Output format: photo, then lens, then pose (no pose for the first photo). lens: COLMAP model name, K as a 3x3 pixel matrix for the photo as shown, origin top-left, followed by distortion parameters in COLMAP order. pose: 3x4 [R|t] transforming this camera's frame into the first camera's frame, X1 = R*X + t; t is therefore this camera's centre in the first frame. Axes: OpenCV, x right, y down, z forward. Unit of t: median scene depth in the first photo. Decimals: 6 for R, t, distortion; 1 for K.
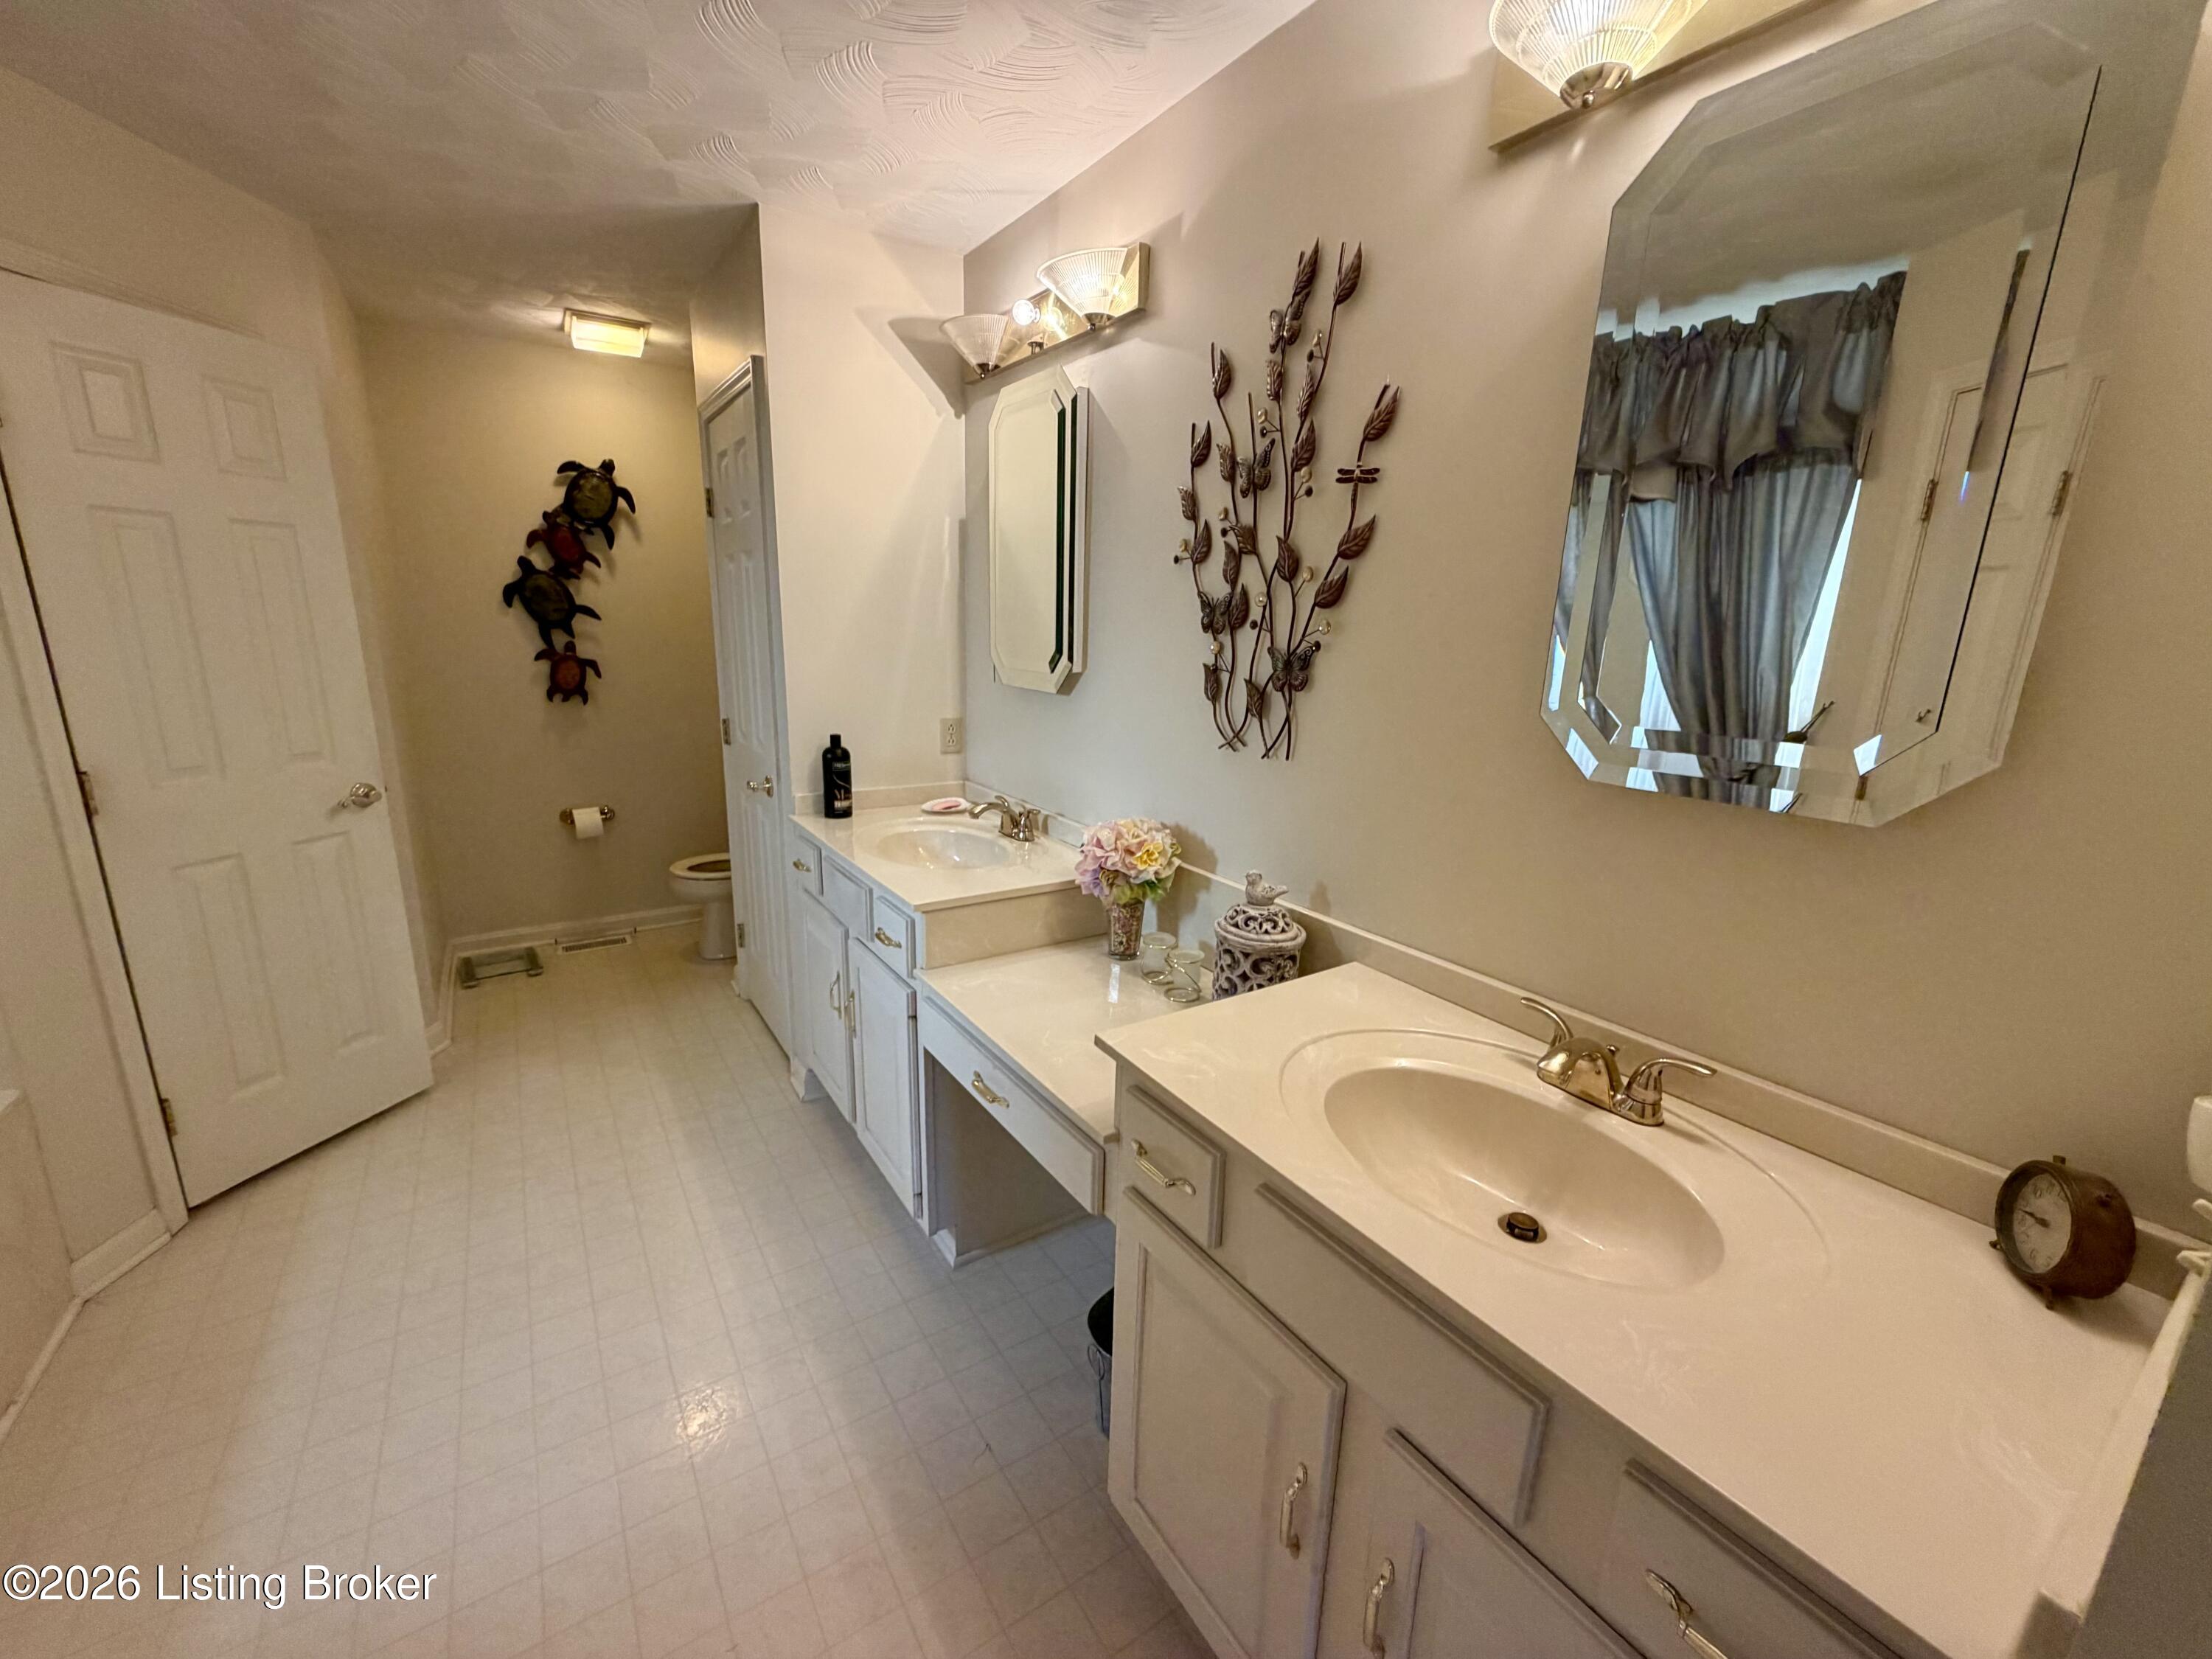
lens RADIAL K [[875.7, 0, 1105.5], [0, 875.7, 825.6], [0, 0, 1]] dist [-0.001351, -0.000091]
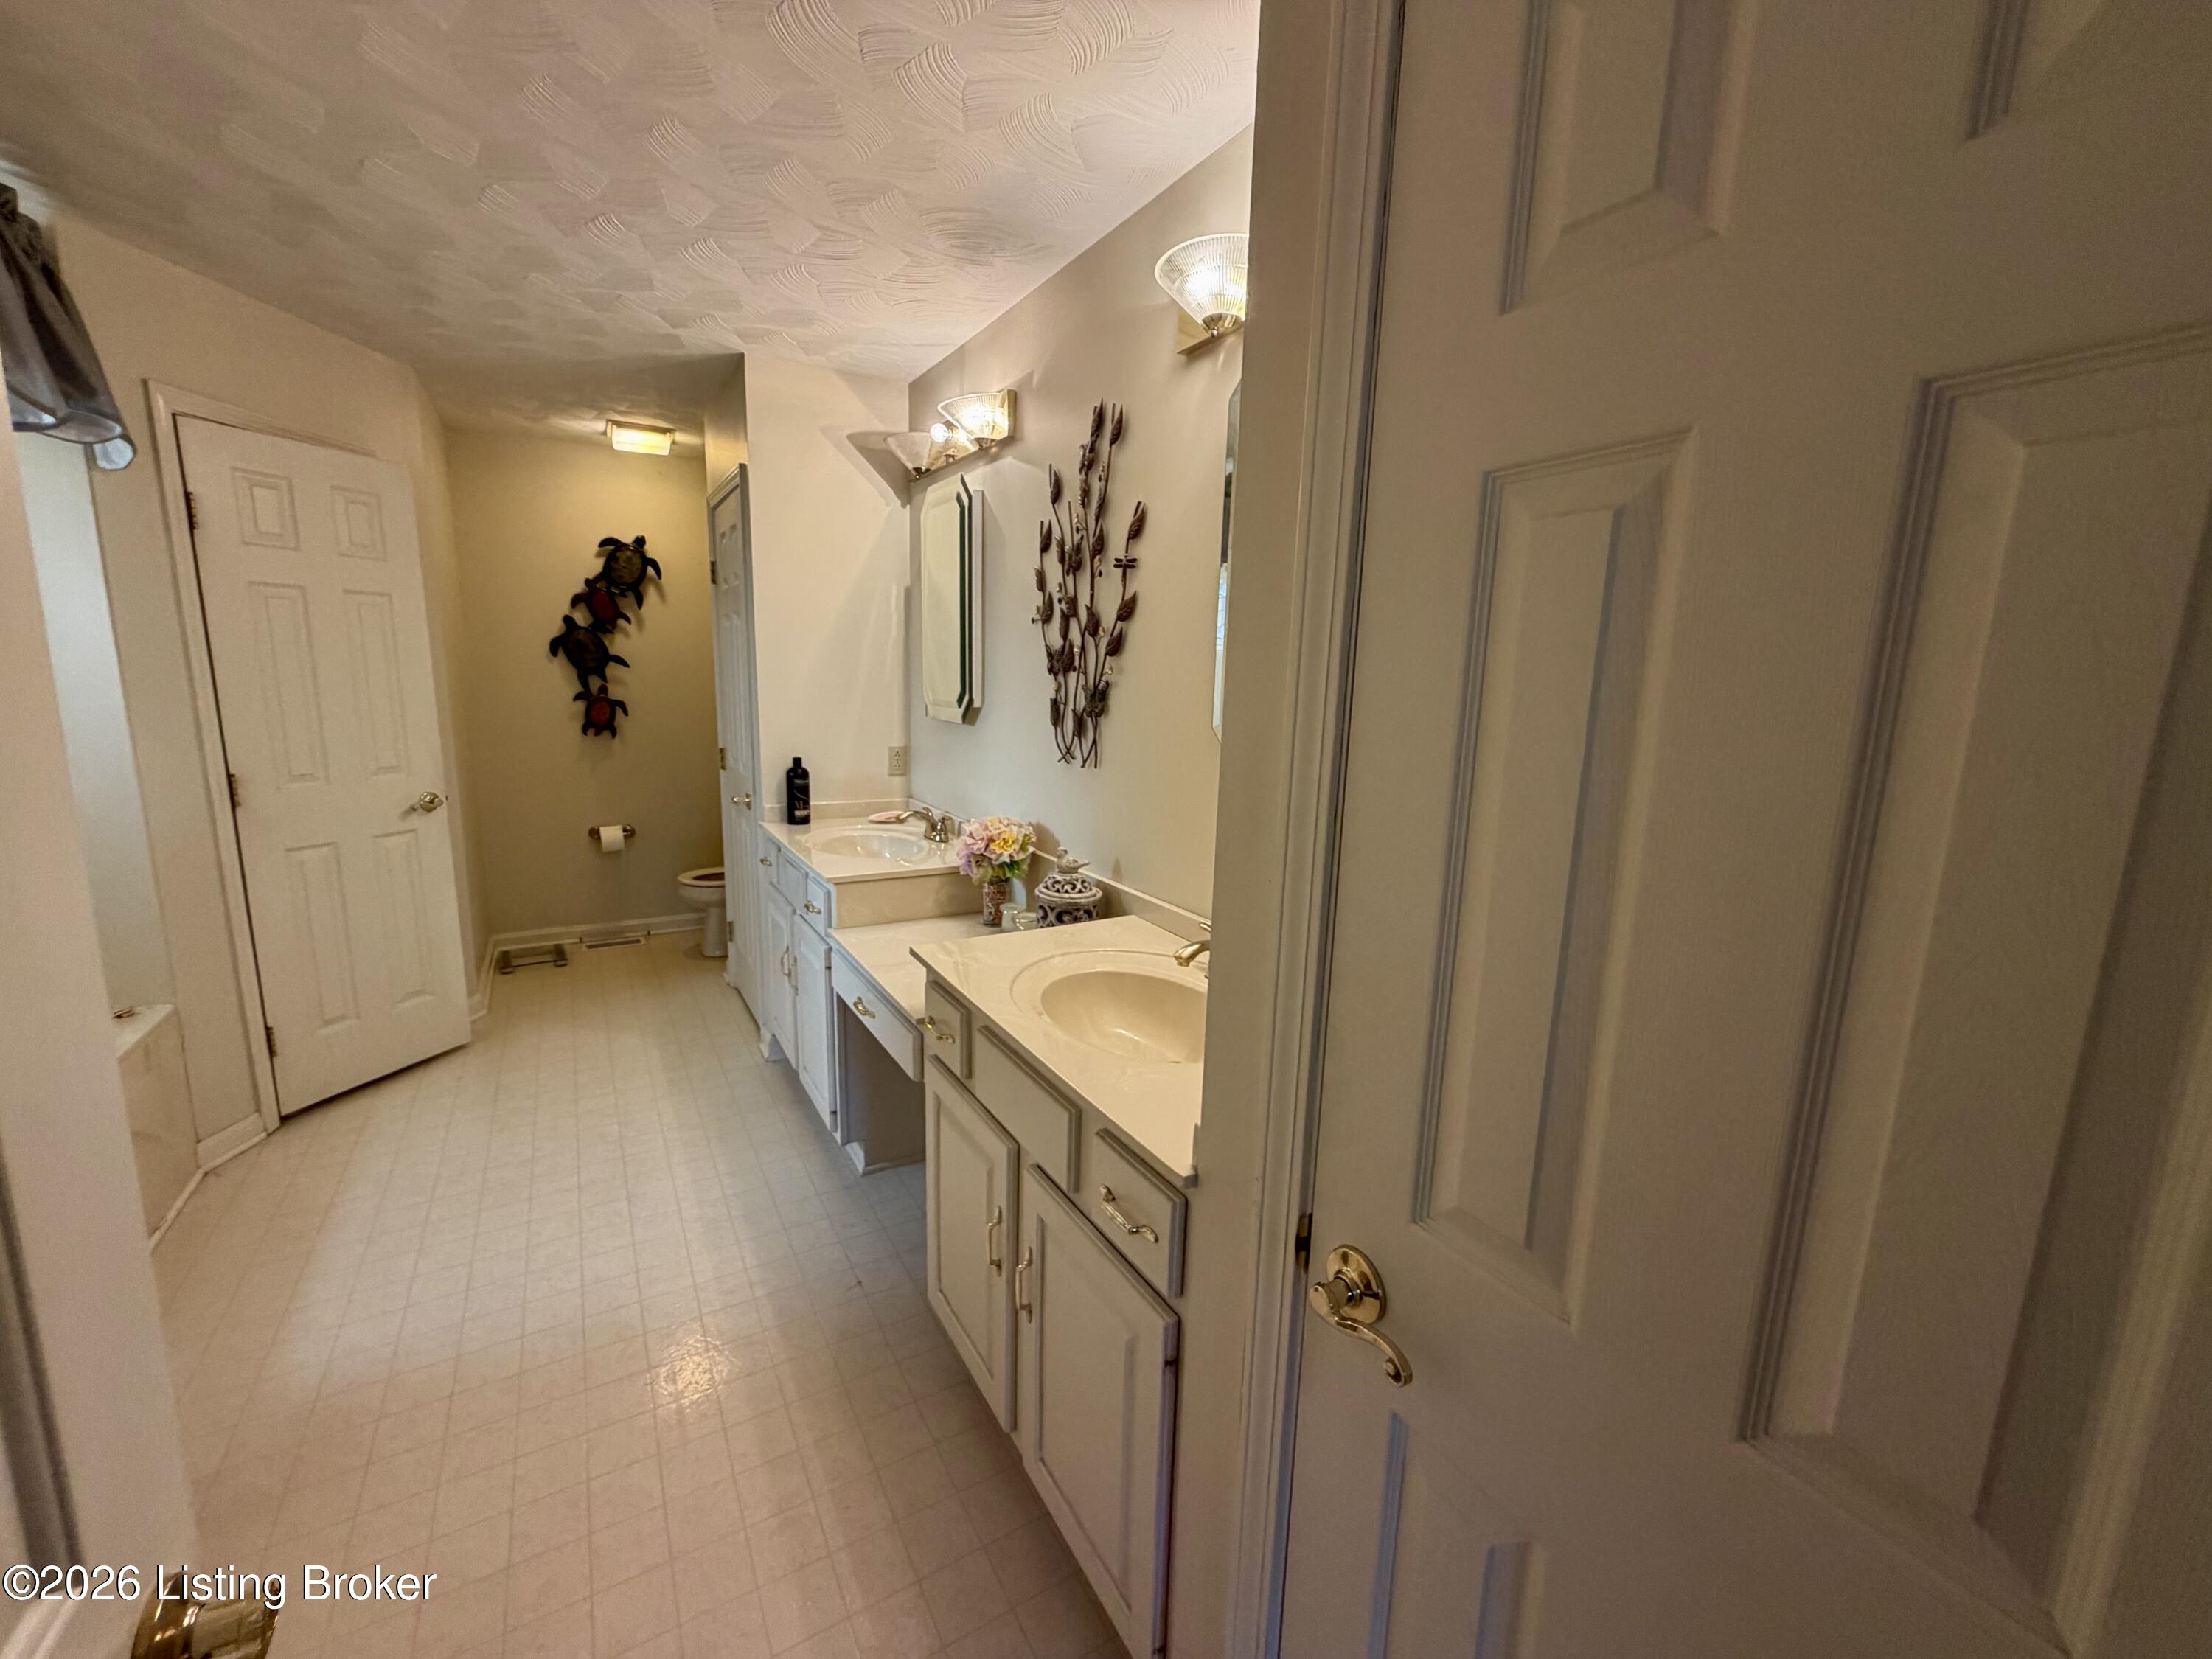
lens RADIAL K [[875.7, 0, 1104.6], [0, 875.7, 825.2], [0, 0, 1]] dist [-0.001351, -0.000091]
pose [[0.998982, 0.009154, -0.044167, 0.225362], [-0.011648, 0.998332, -0.056546, 0.070776], [0.043575, 0.057003, 0.997423, -0.267191]]
